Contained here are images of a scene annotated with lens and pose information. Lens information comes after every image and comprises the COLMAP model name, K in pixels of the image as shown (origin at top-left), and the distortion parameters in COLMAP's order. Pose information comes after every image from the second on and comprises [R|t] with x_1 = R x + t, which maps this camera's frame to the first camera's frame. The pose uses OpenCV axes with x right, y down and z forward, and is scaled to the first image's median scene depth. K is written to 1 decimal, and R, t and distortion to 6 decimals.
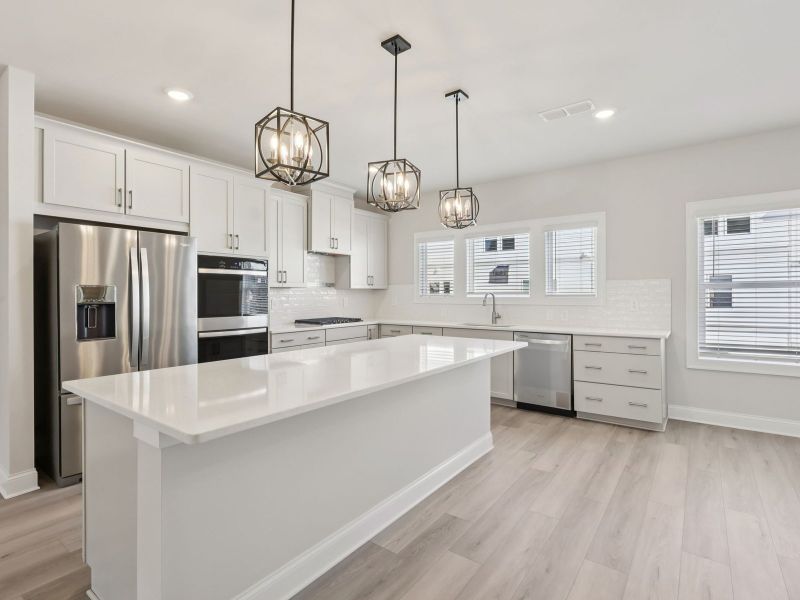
lens RADIAL K [[385.1, 0, 410.7], [0, 385.1, 298.9], [0, 0, 1]] dist [-0.000335, -0.000206]
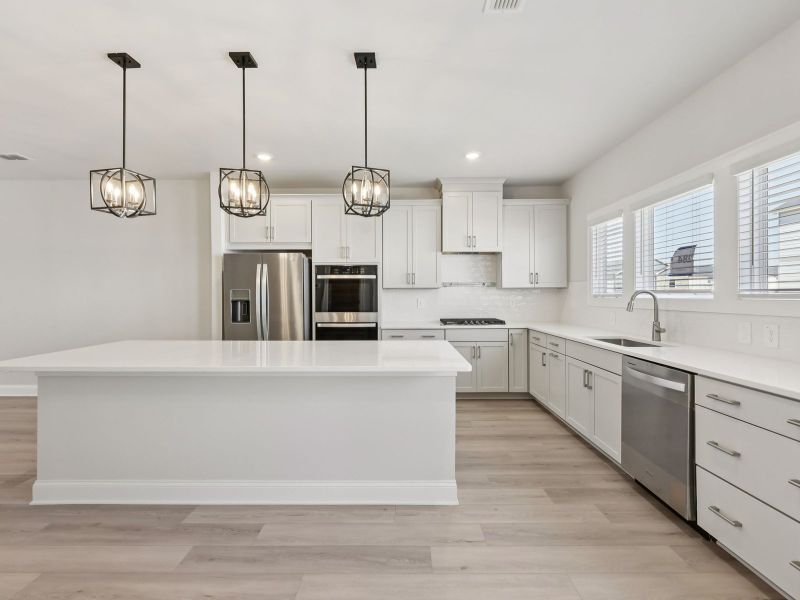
lens RADIAL K [[365.1, 0, 396.8], [0, 365.1, 300.0], [0, 0, 1]] dist [-0.000260, -0.000182]
pose [[0.607796, 0.009109, -0.794041, 0.535322], [-0.007002, 0.999957, 0.006112, -0.002637], [0.794063, 0.001845, 0.607833, 0.379425]]
